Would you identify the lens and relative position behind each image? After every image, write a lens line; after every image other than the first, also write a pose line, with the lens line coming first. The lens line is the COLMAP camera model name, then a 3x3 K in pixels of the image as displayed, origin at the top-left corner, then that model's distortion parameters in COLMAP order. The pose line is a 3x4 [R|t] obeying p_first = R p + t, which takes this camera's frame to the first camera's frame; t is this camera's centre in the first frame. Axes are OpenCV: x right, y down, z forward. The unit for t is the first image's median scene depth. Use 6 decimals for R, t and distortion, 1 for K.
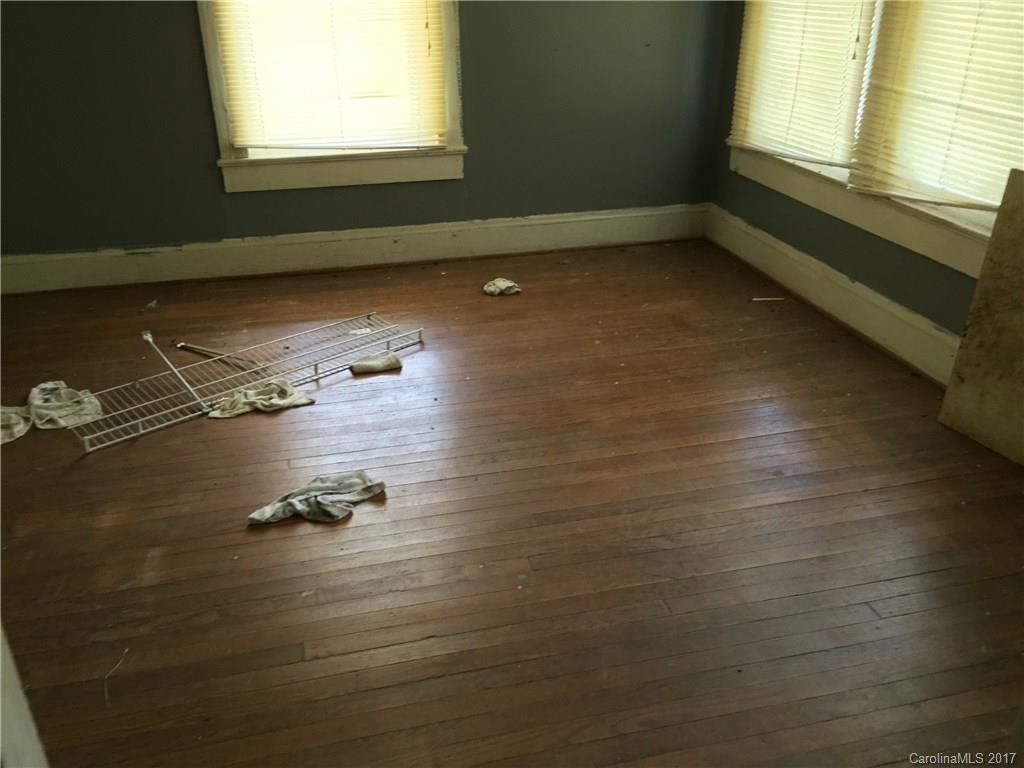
lens RADIAL K [[855.3, 0, 509.0], [0, 855.3, 384.5], [0, 0, 1]] dist [-0.007740, -0.051521]
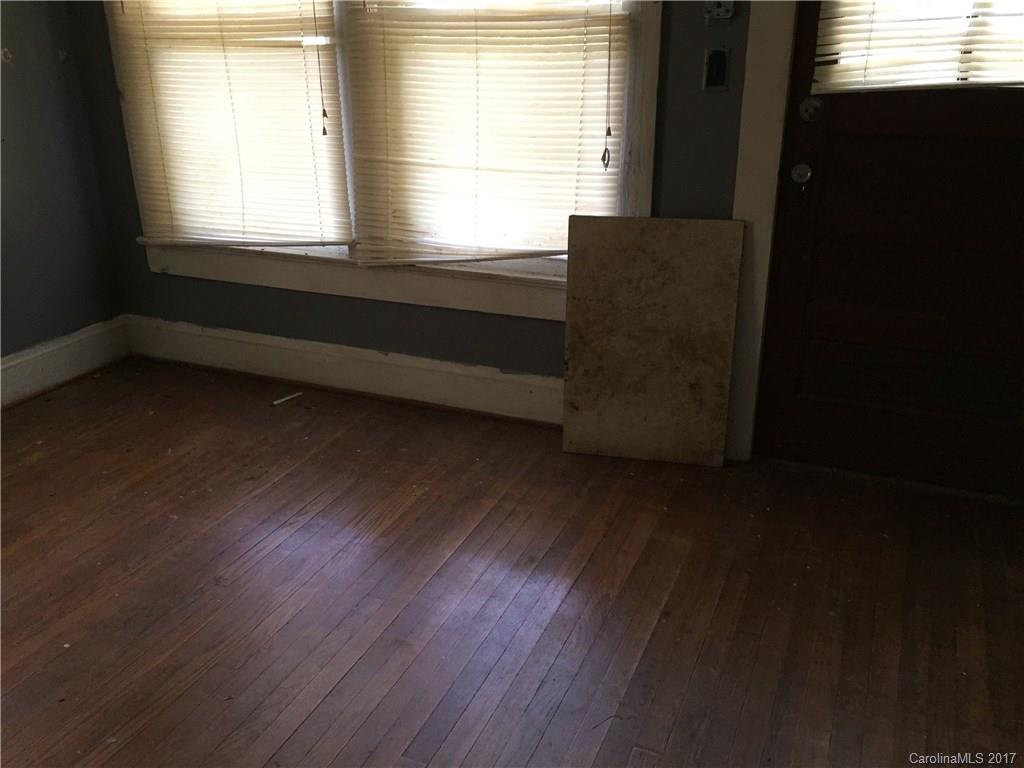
lens RADIAL K [[855.3, 0, 511.9], [0, 855.3, 385.1], [0, 0, 1]] dist [-0.007740, -0.051521]
pose [[0.587733, -0.289450, 0.755506, -0.281125], [0.345575, 0.934155, 0.089061, -0.132769], [-0.731538, 0.208740, 0.649060, 0.281472]]
